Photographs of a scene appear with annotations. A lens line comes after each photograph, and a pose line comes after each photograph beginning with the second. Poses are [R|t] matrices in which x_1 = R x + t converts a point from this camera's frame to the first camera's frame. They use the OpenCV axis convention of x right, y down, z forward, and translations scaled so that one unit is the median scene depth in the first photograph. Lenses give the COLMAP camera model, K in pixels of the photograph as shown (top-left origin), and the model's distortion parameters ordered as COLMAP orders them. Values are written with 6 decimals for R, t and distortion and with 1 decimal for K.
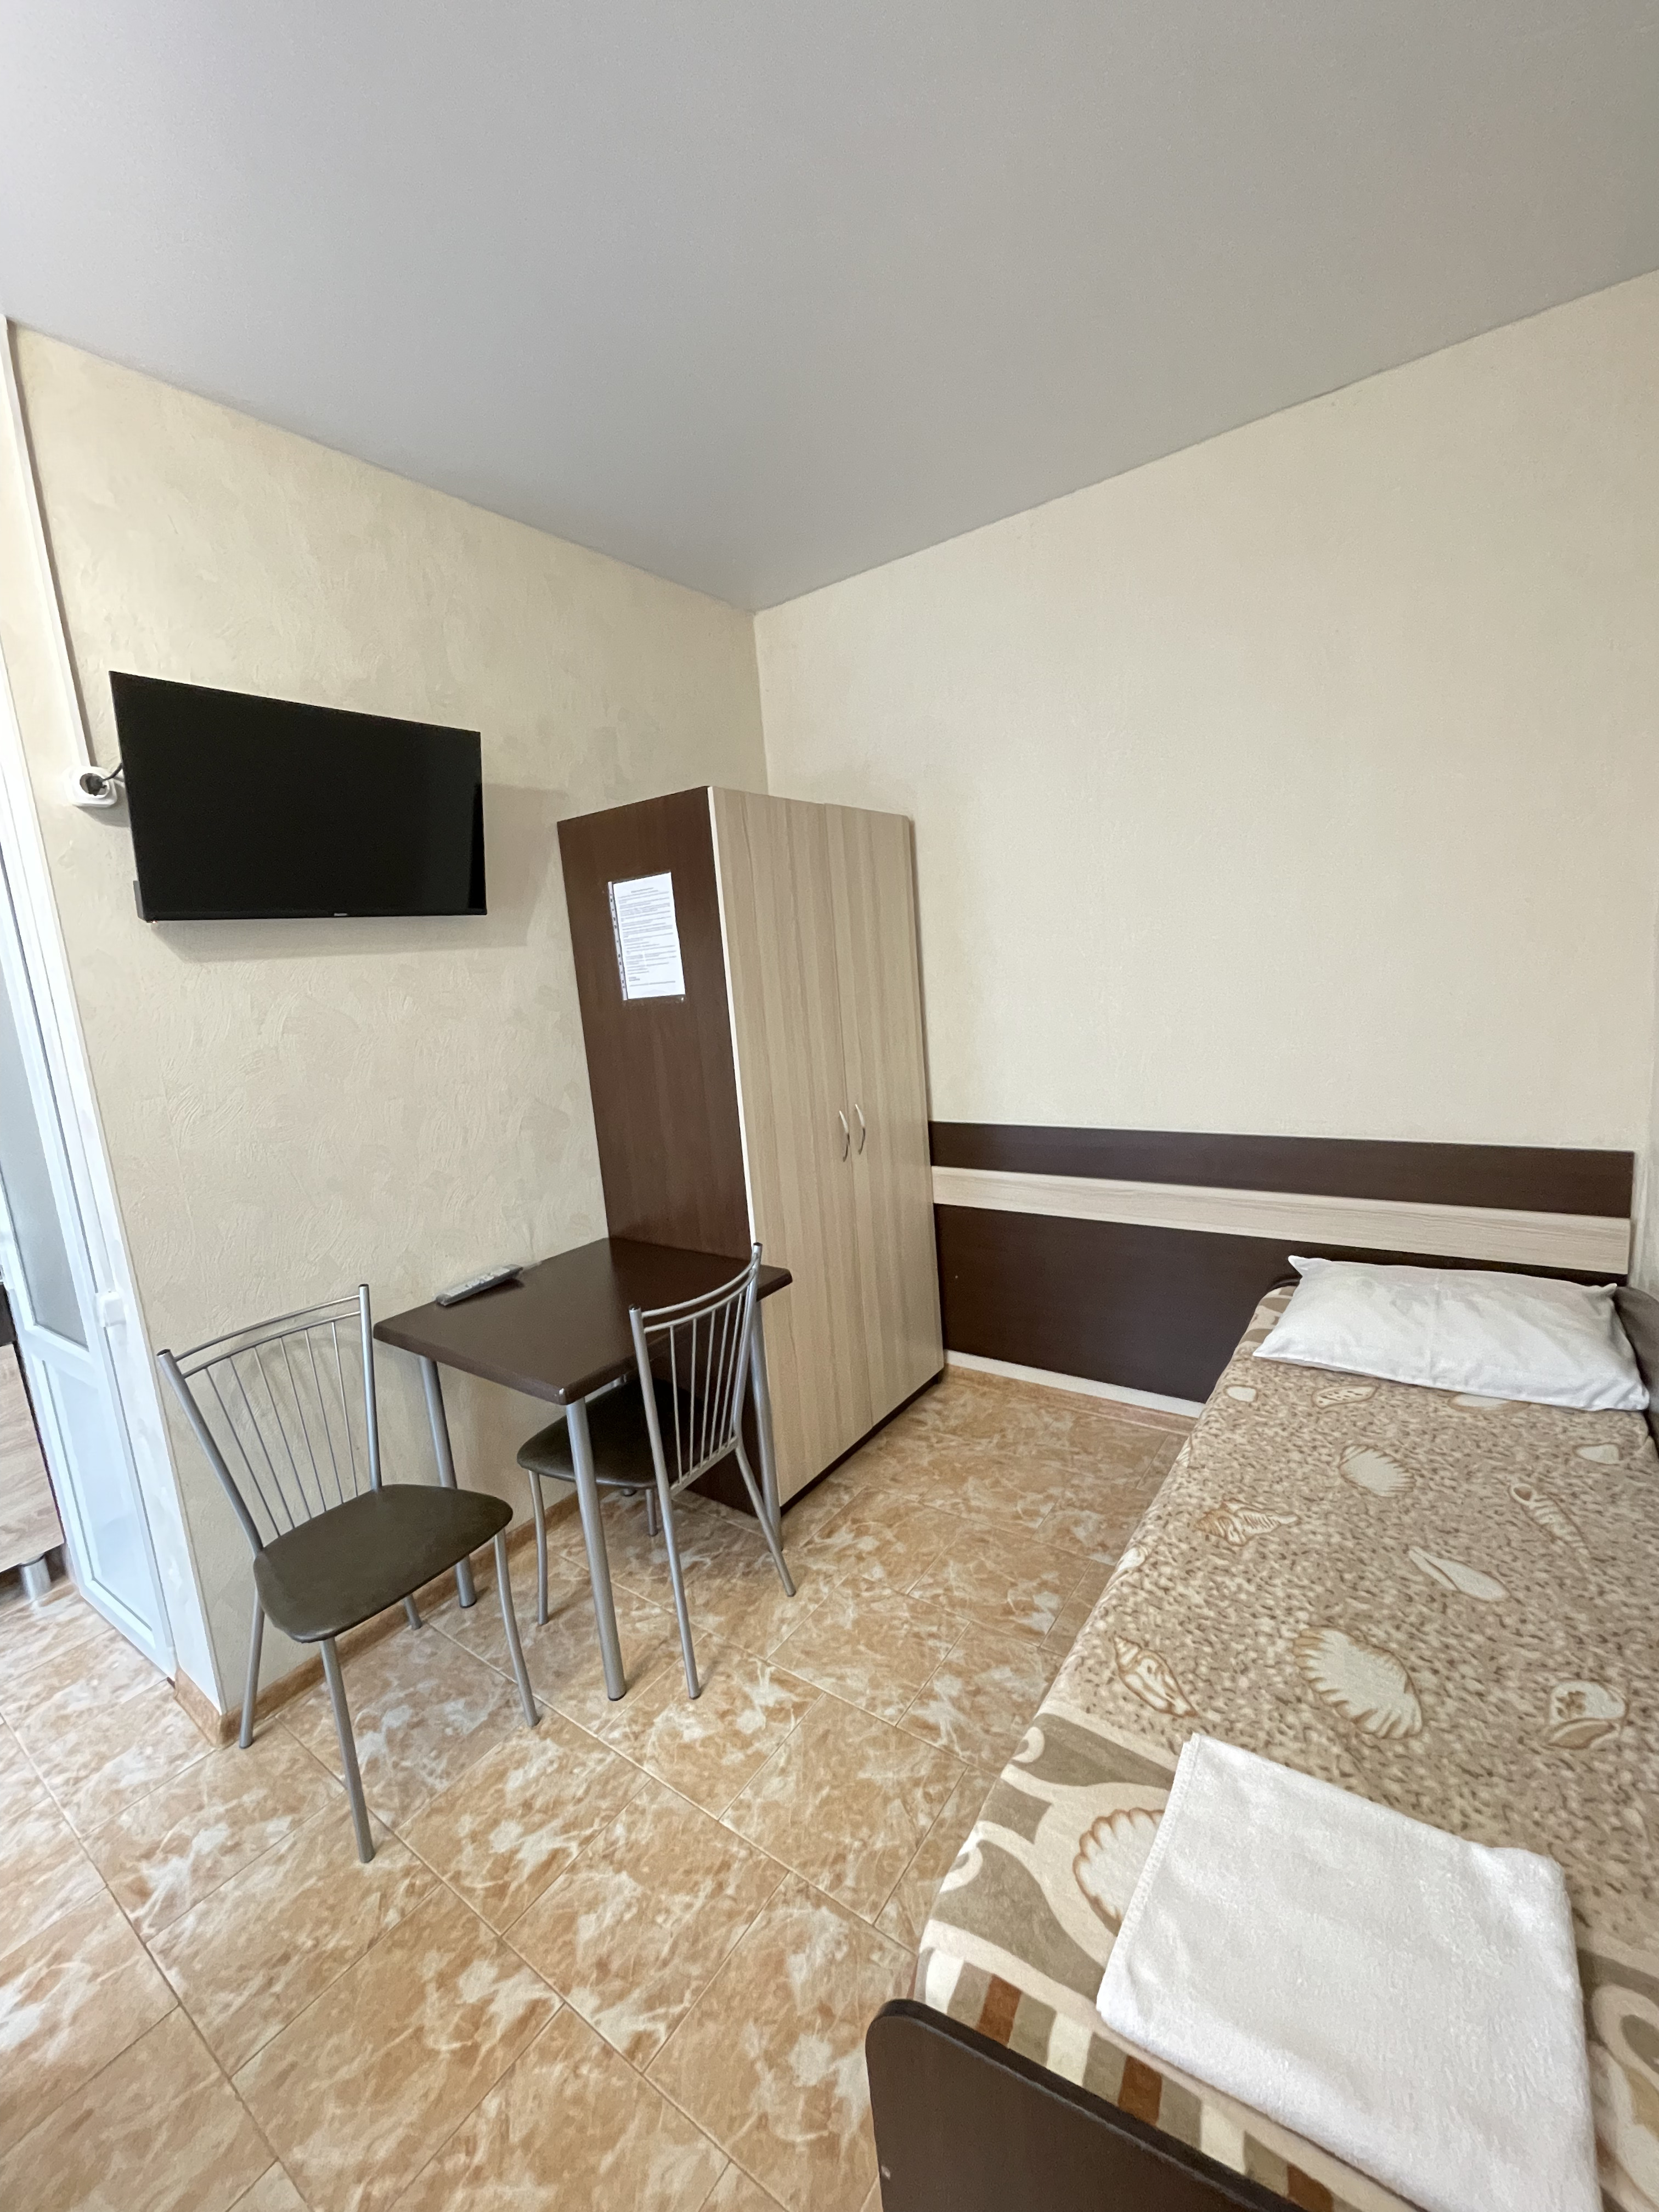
lens RADIAL K [[895.3, 0, 828.1], [0, 895.3, 1104.1], [0, 0, 1]] dist [-0.002466, -0.000213]
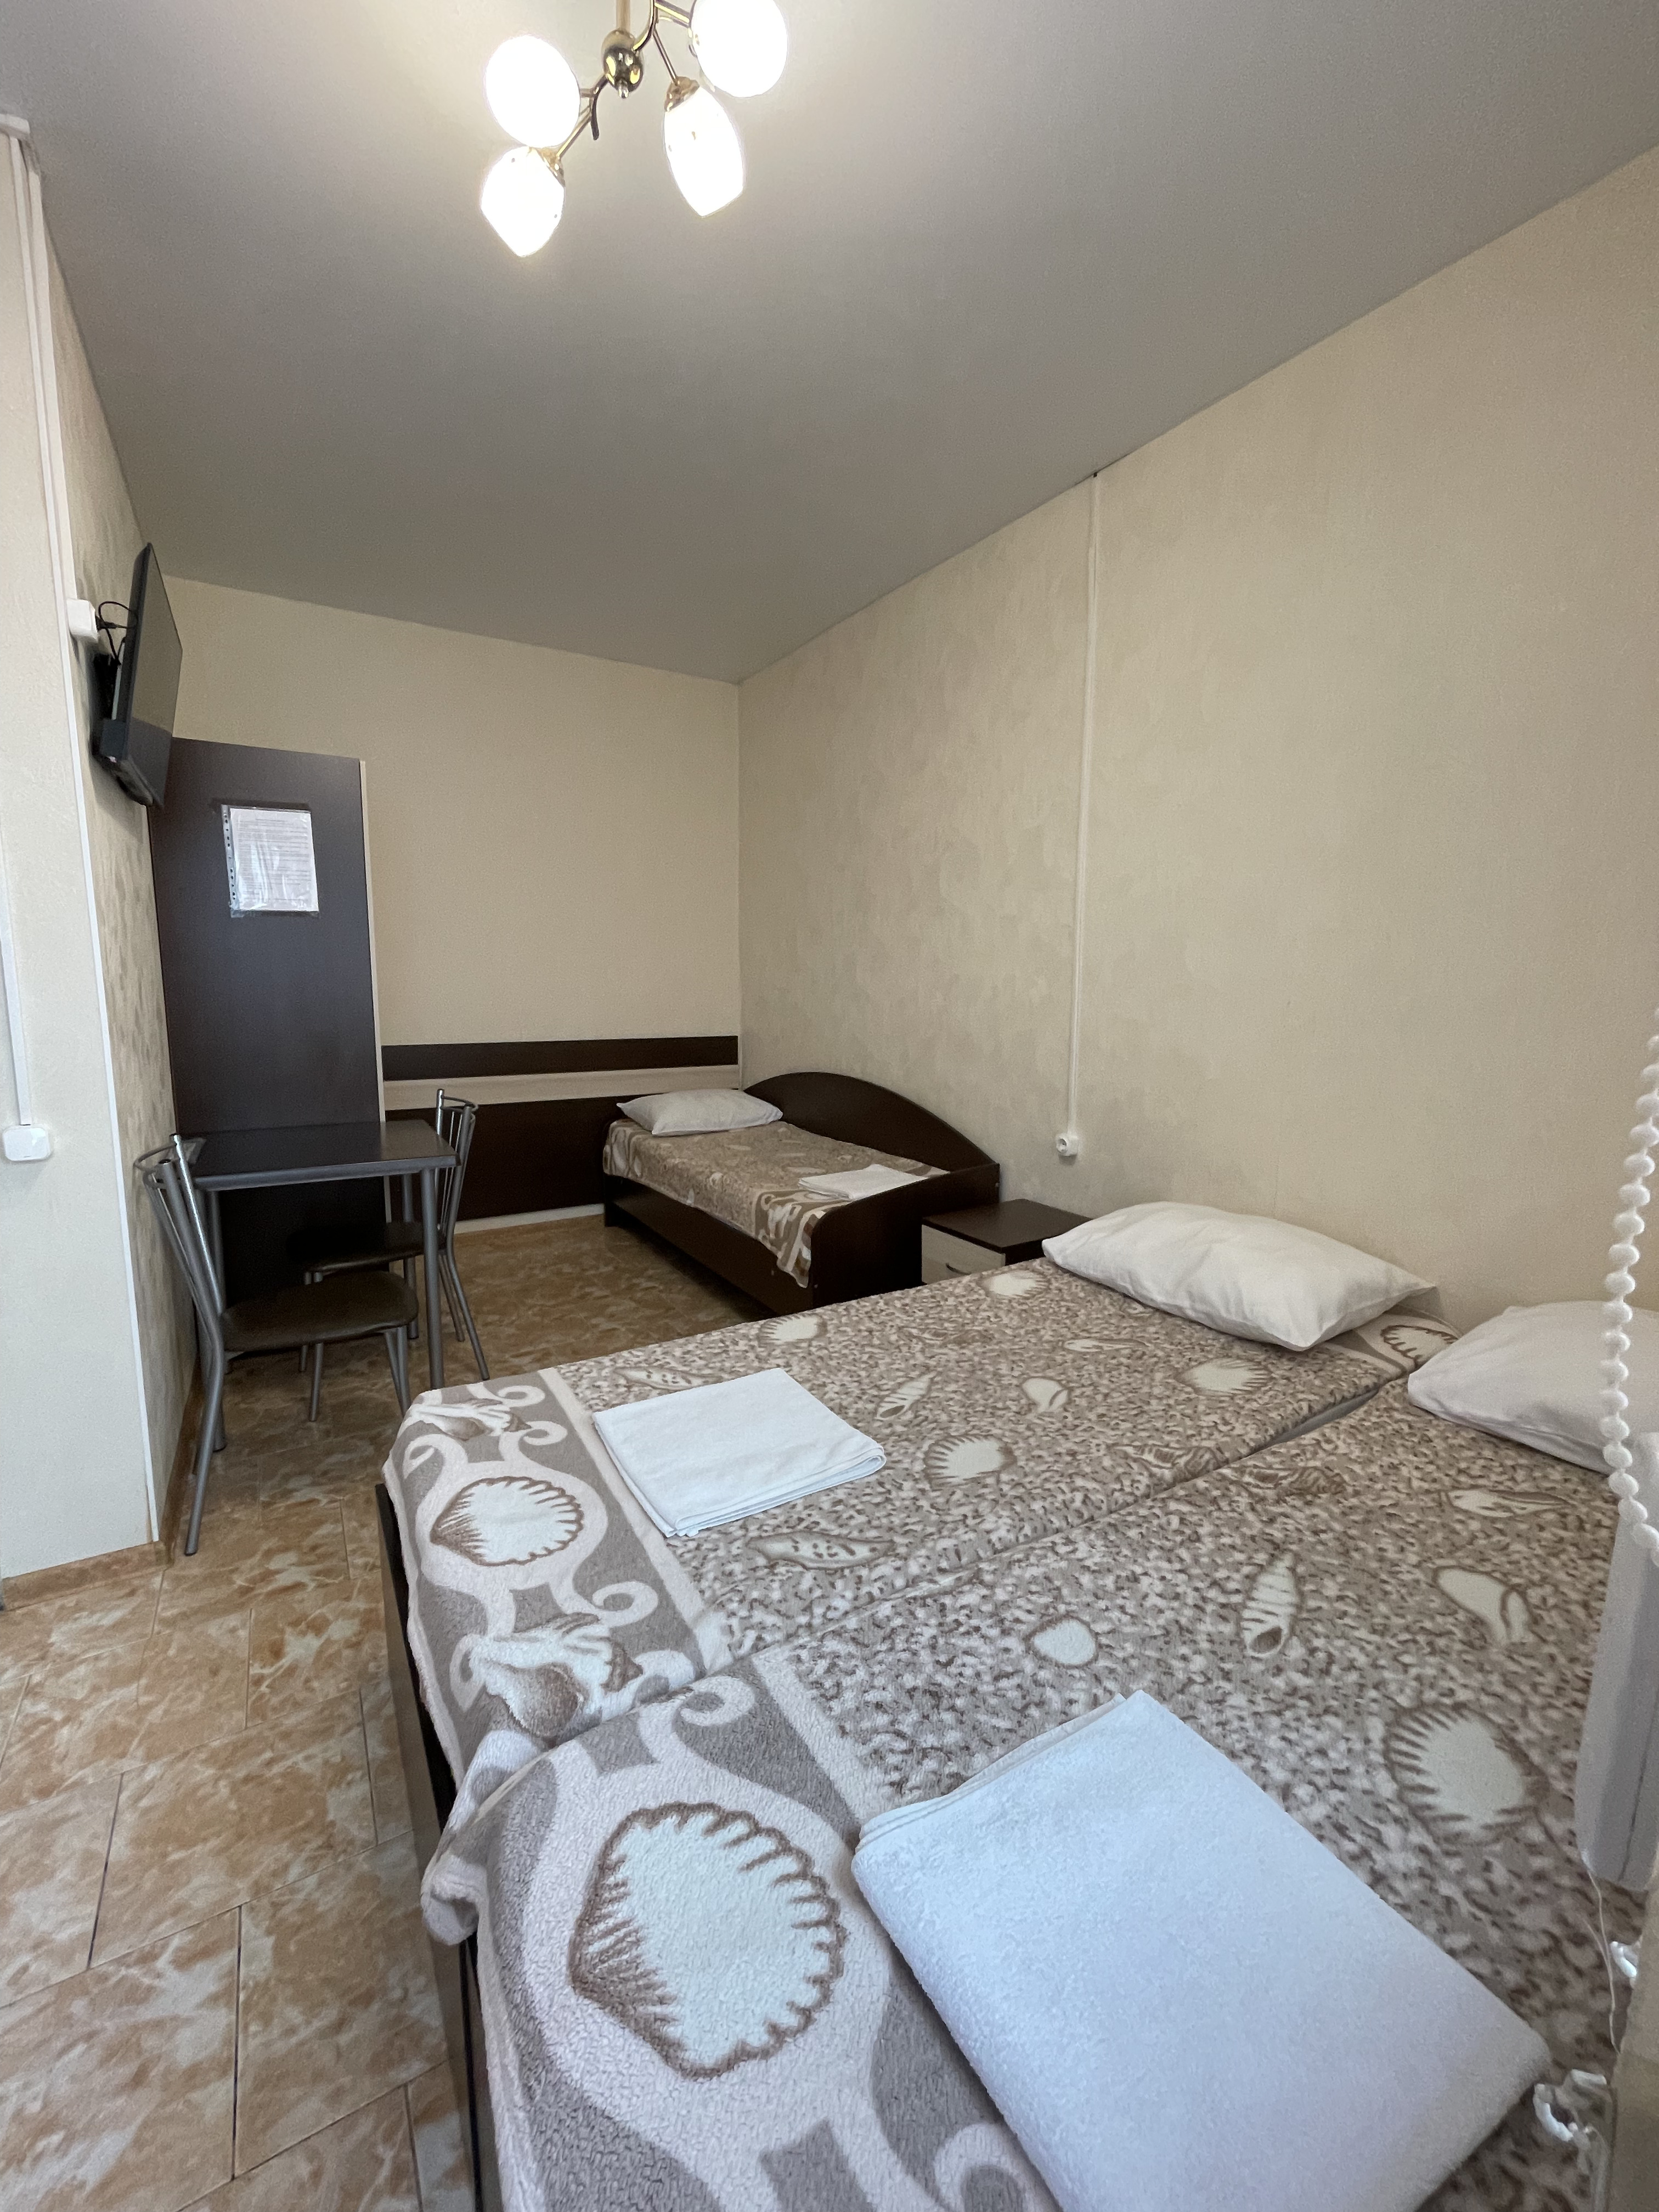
lens RADIAL K [[895.3, 0, 824.5], [0, 895.3, 1106.0], [0, 0, 1]] dist [-0.002466, -0.000213]
pose [[0.391858, -0.050705, 0.918627, -1.156249], [0.102649, 0.994656, 0.011114, 0.227435], [-0.914281, 0.089941, 0.394969, -0.133424]]
